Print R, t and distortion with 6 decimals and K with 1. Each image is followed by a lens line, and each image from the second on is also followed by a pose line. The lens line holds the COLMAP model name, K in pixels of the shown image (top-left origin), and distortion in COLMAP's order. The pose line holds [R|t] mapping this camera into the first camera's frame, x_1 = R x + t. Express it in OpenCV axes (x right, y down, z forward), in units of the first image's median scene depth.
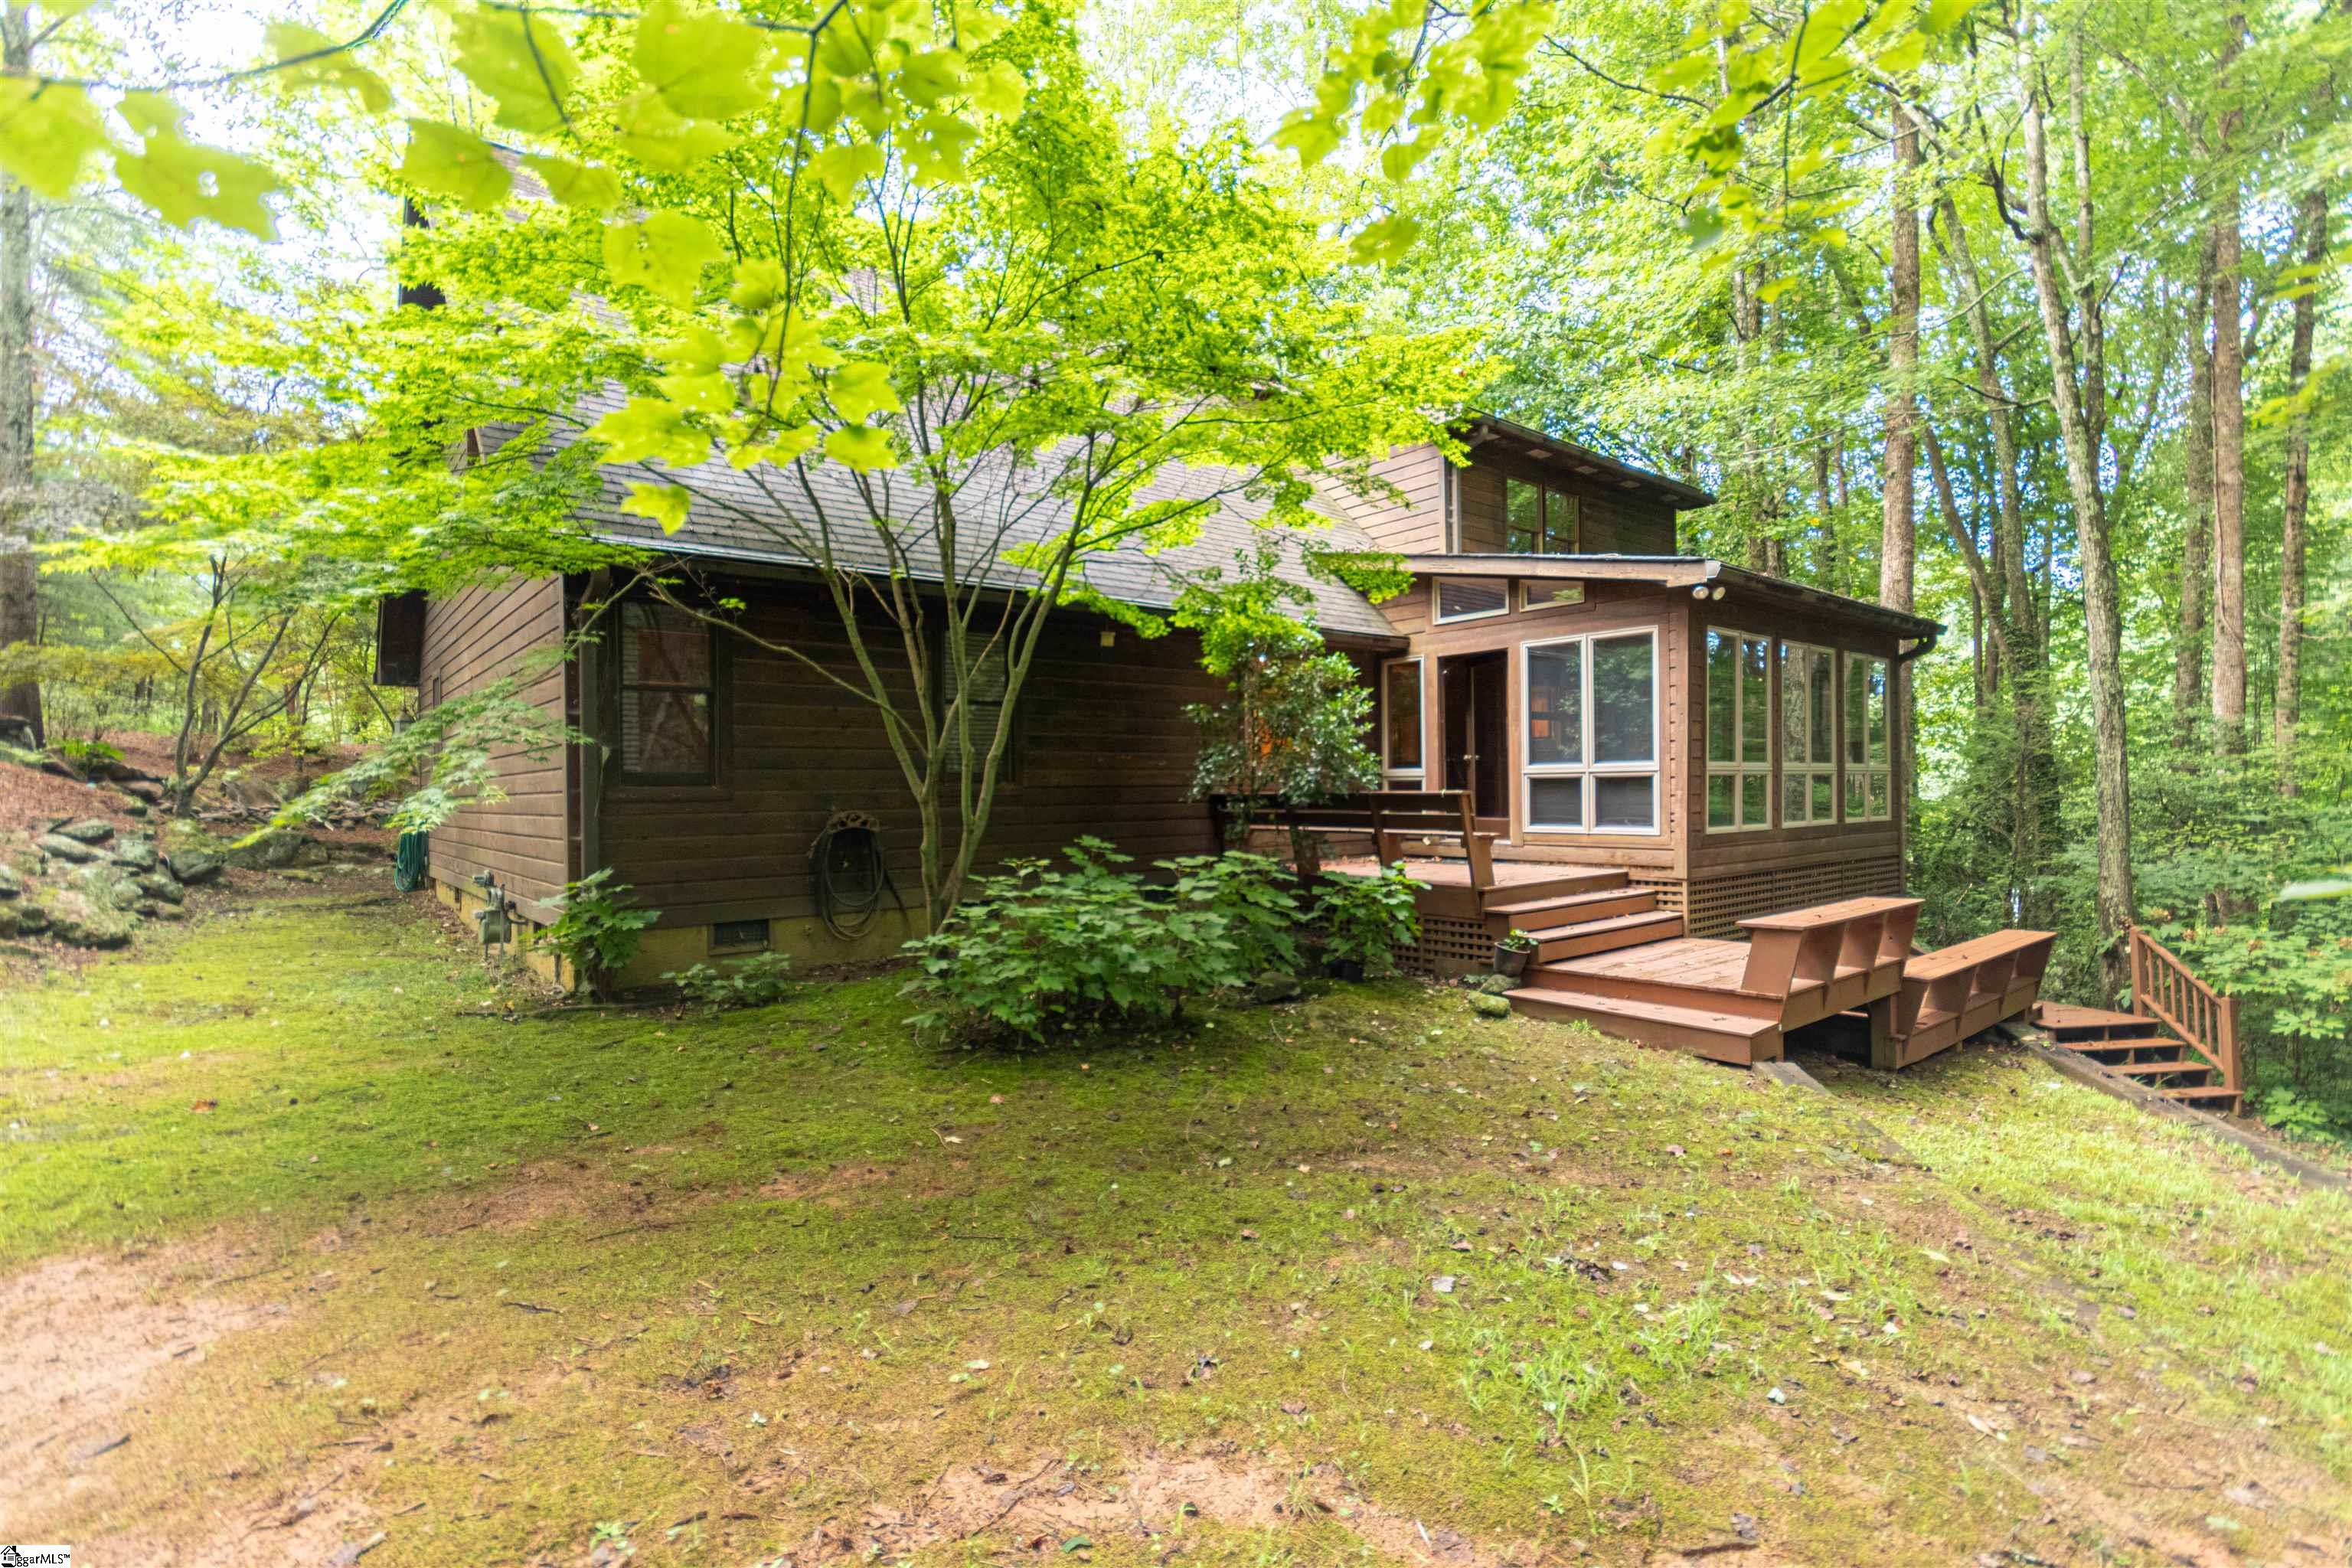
lens RADIAL K [[1137.3, 0, 1175.9], [0, 1137.3, 792.5], [0, 0, 1]] dist [0.006120, 0.003030]
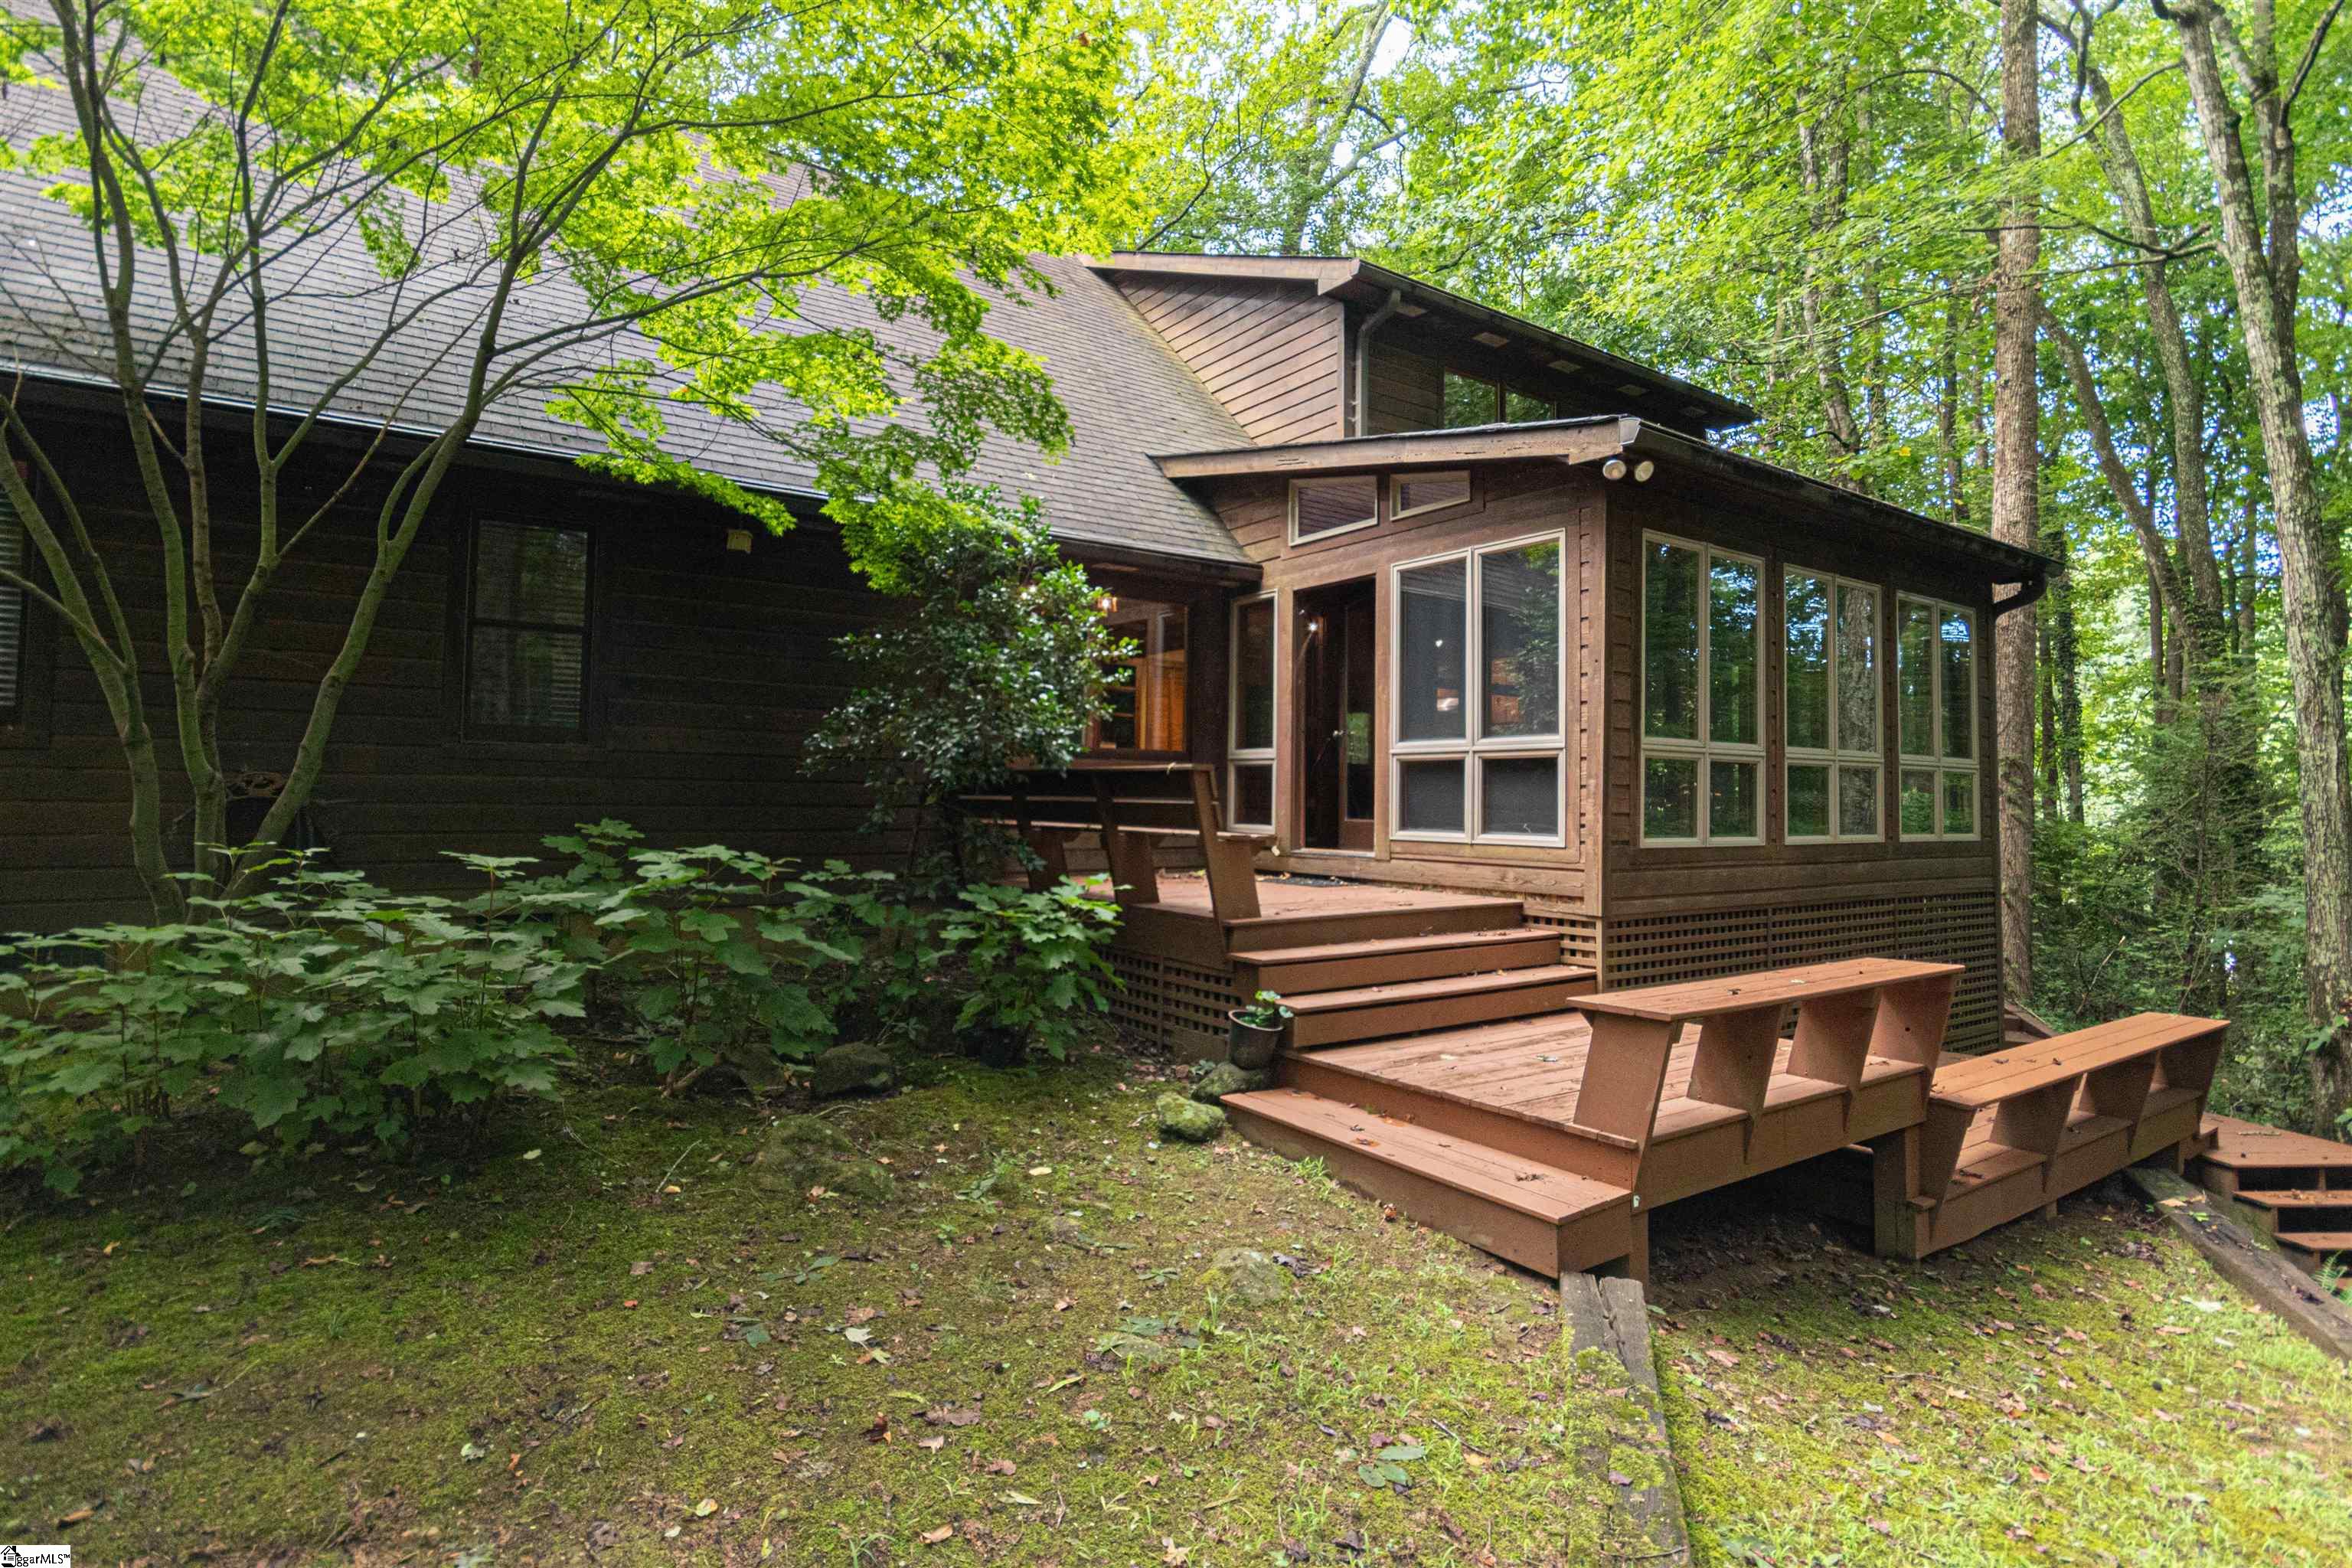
lens RADIAL K [[1215.8, 0, 1147.3], [0, 1215.8, 739.6], [0, 0, 1]] dist [0.000620, 0.001334]
pose [[0.995420, 0.020034, -0.093471, 0.240692], [-0.024938, 0.998357, -0.051595, 0.016869], [0.092283, 0.053690, 0.994284, 0.273664]]
